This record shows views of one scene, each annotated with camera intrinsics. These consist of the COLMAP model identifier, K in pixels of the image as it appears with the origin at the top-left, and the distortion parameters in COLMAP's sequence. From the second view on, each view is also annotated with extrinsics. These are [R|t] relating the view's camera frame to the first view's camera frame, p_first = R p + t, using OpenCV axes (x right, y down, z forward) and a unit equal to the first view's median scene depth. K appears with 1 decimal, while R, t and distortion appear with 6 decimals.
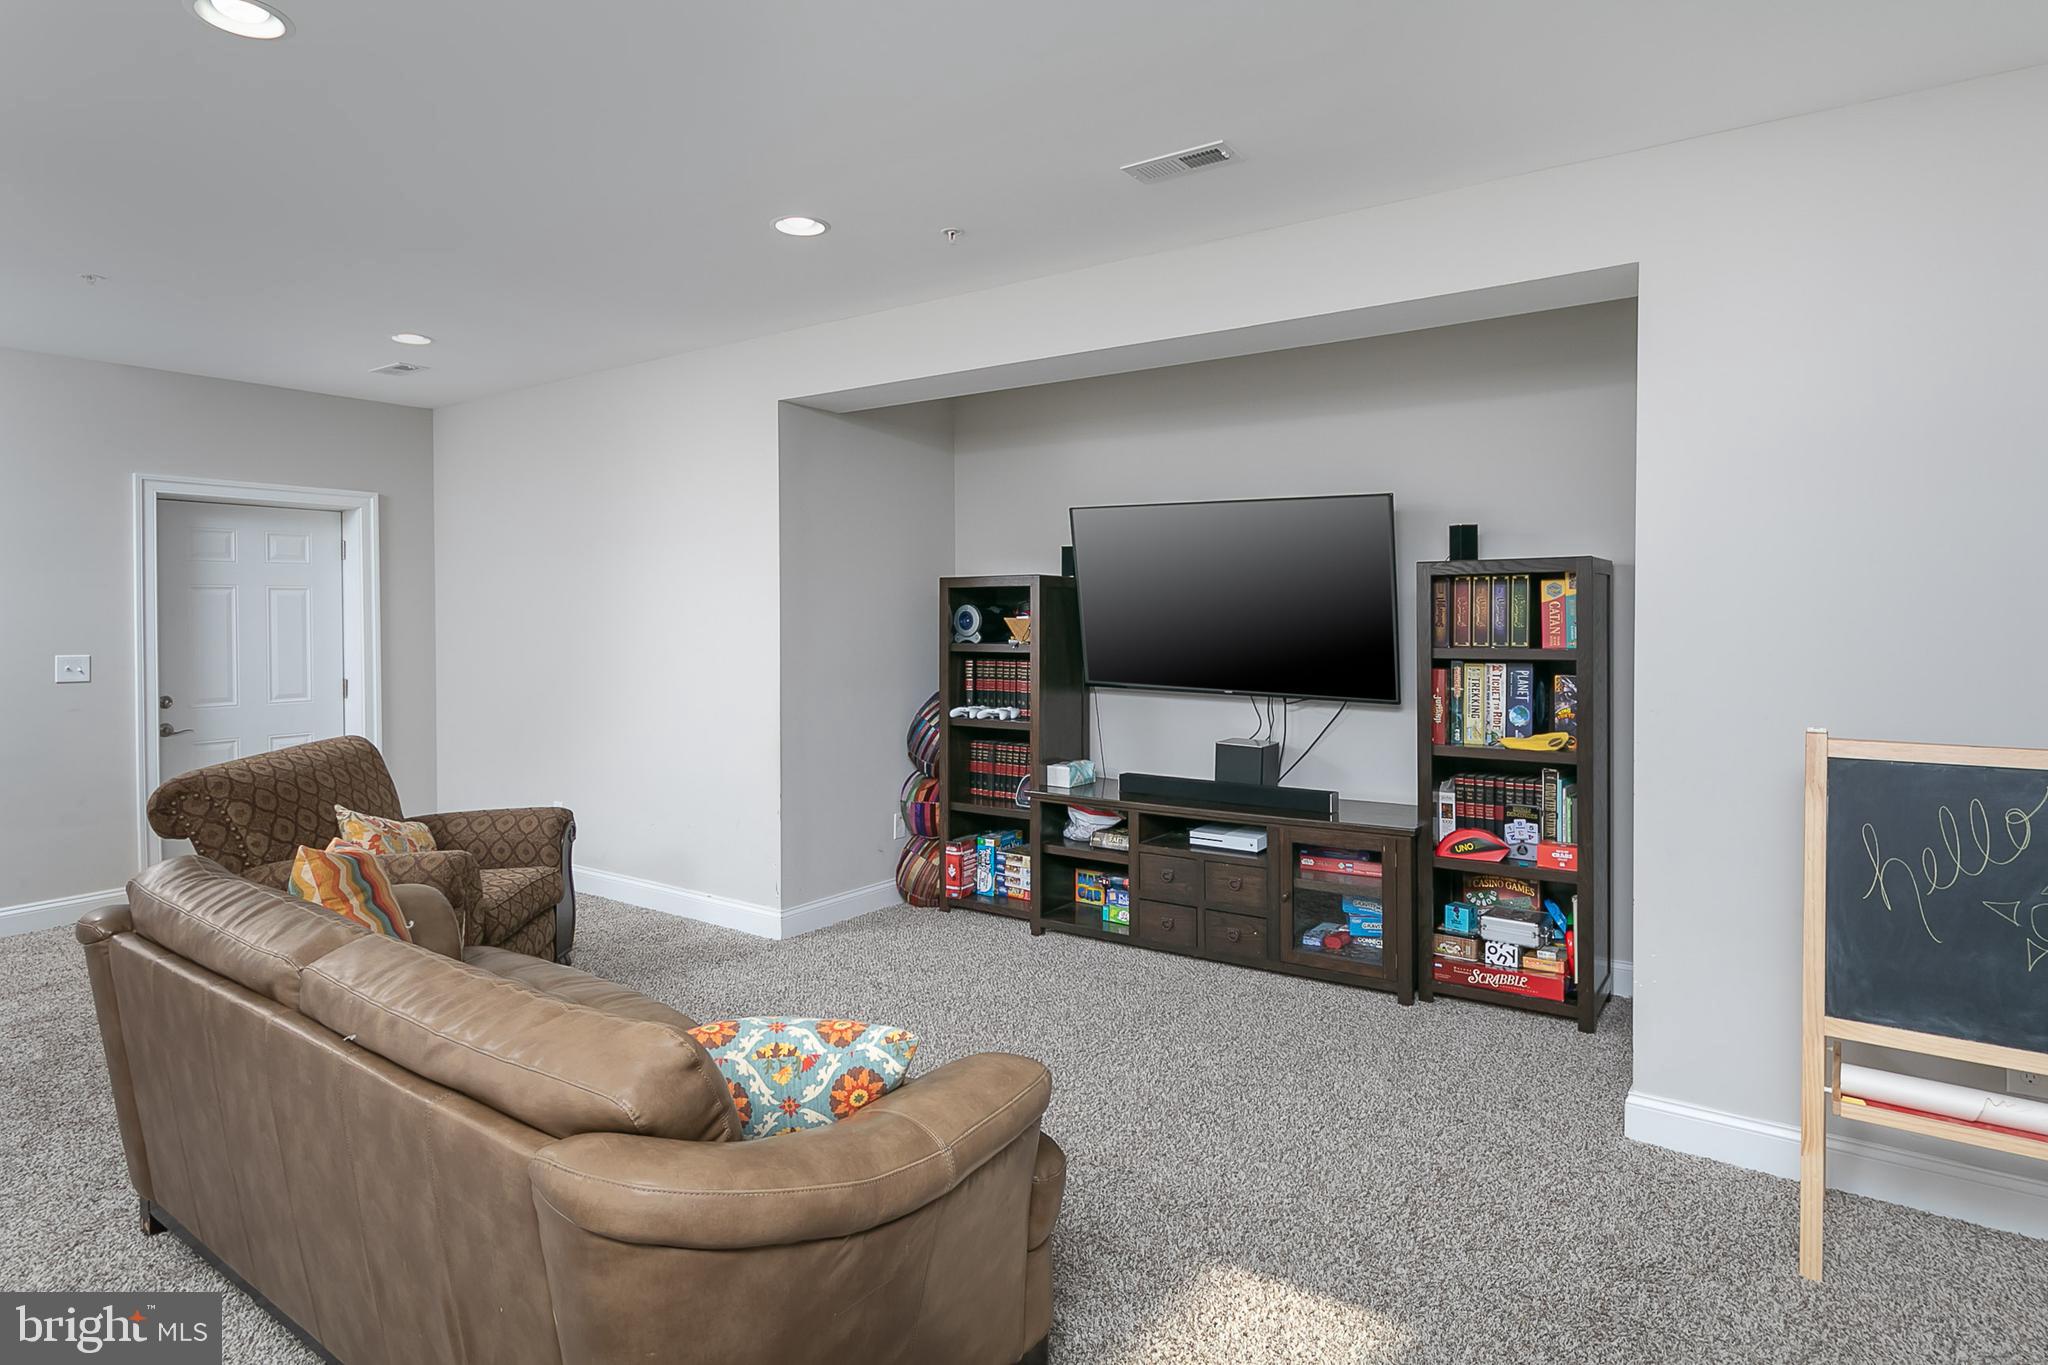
lens RADIAL K [[1111.1, 0, 1017.2], [0, 1111.1, 631.4], [0, 0, 1]] dist [0.003695, 0.000803]
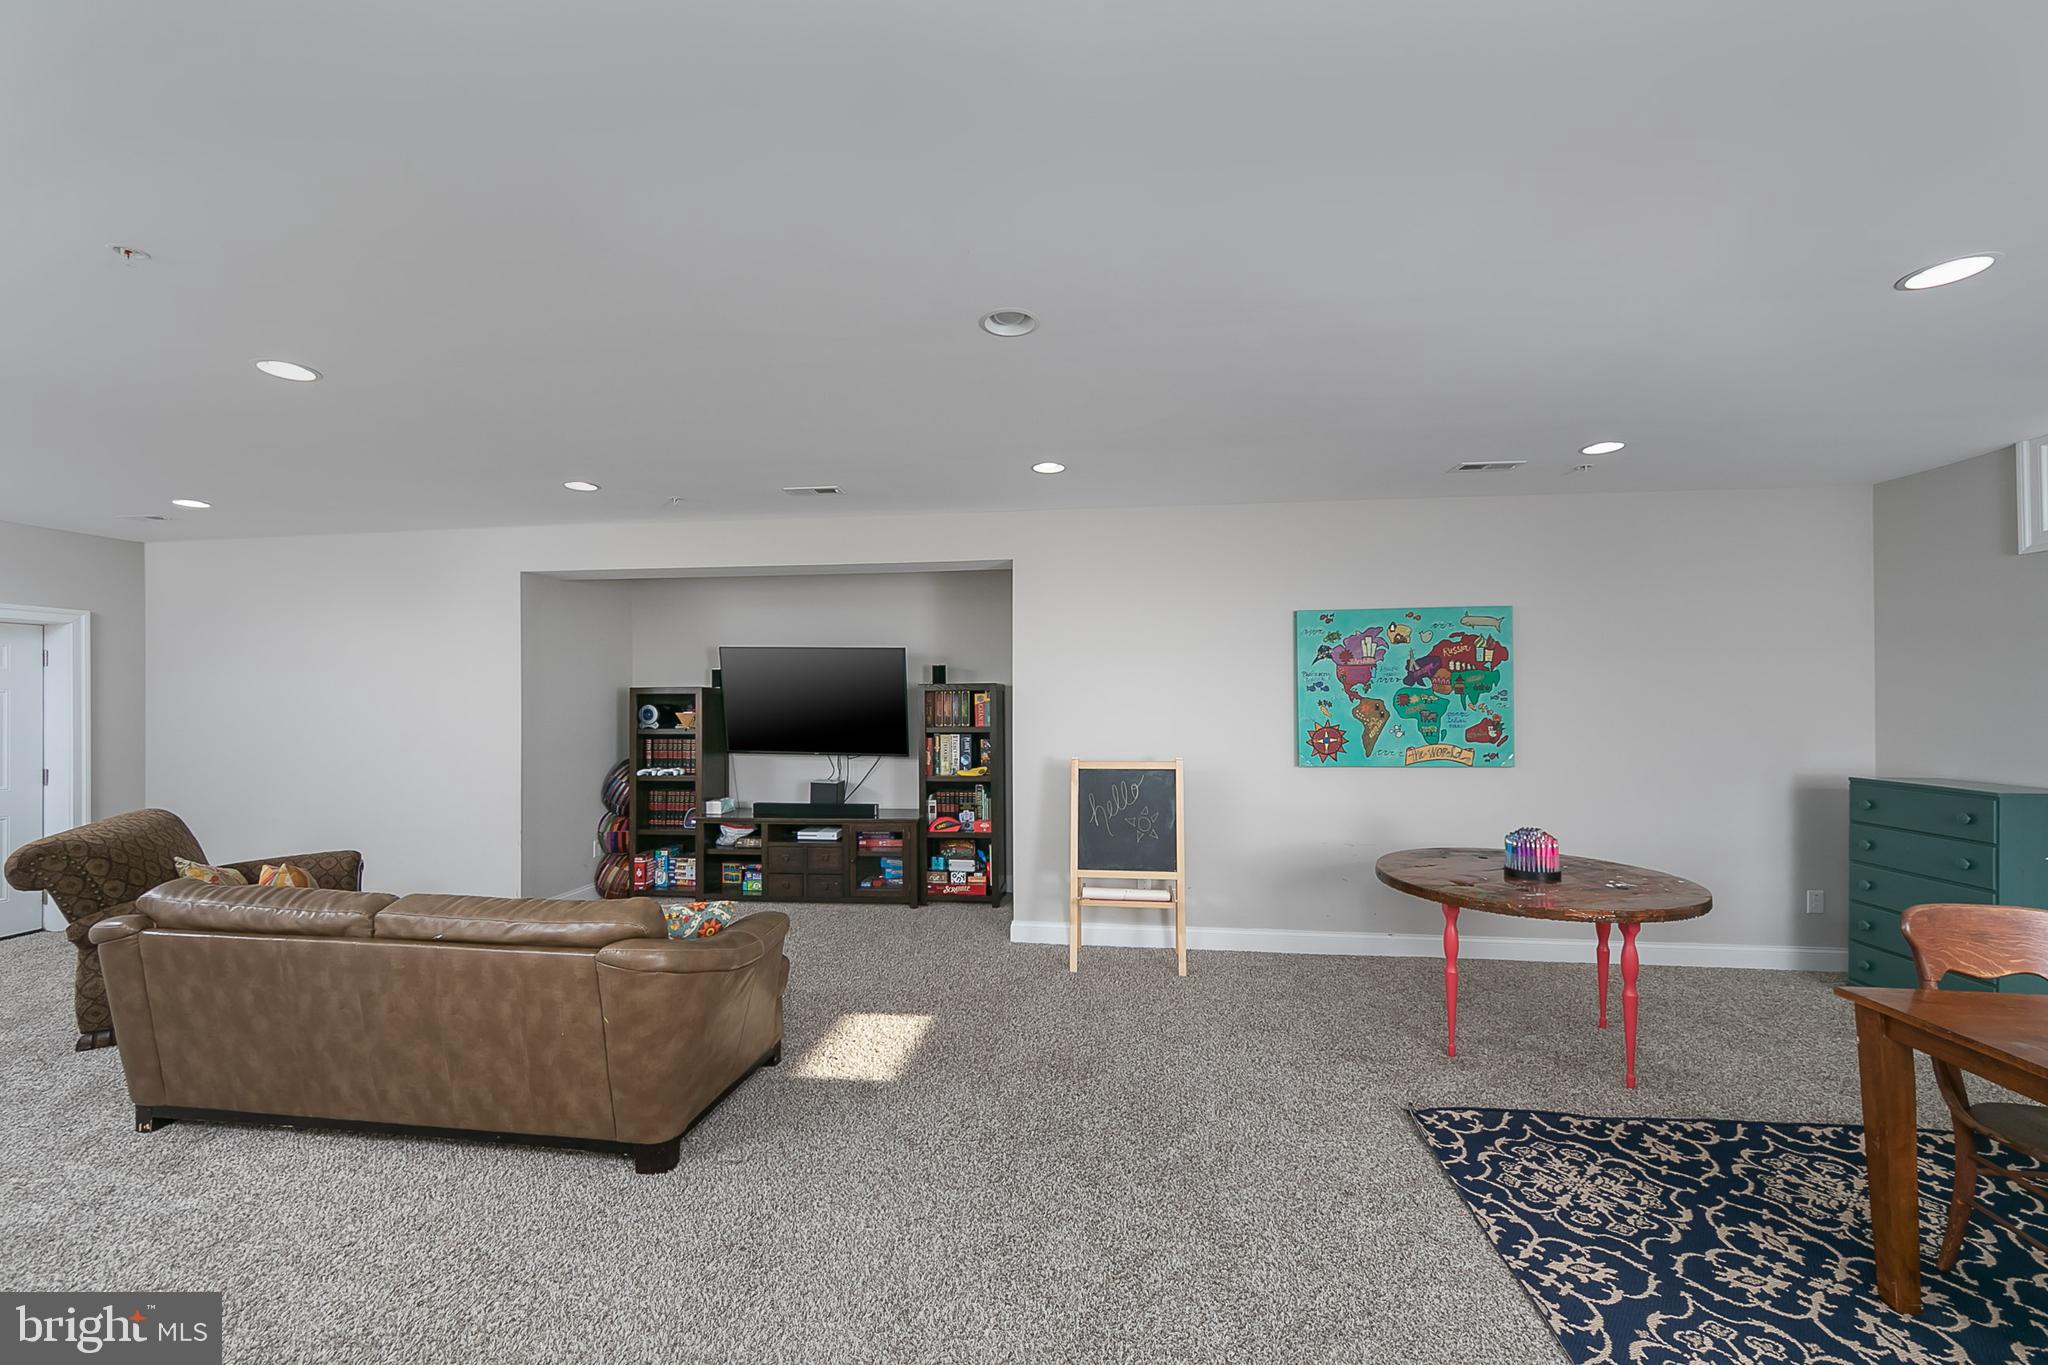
lens RADIAL K [[809.7, 0, 1024.0], [0, 809.7, 682.5], [0, 0, 1]] dist [-0.008804, -0.000241]
pose [[0.873643, 0.008561, 0.486492, -0.163330], [0.009910, 0.999325, -0.035382, -0.011078], [-0.486466, 0.035732, 0.872968, -0.324423]]
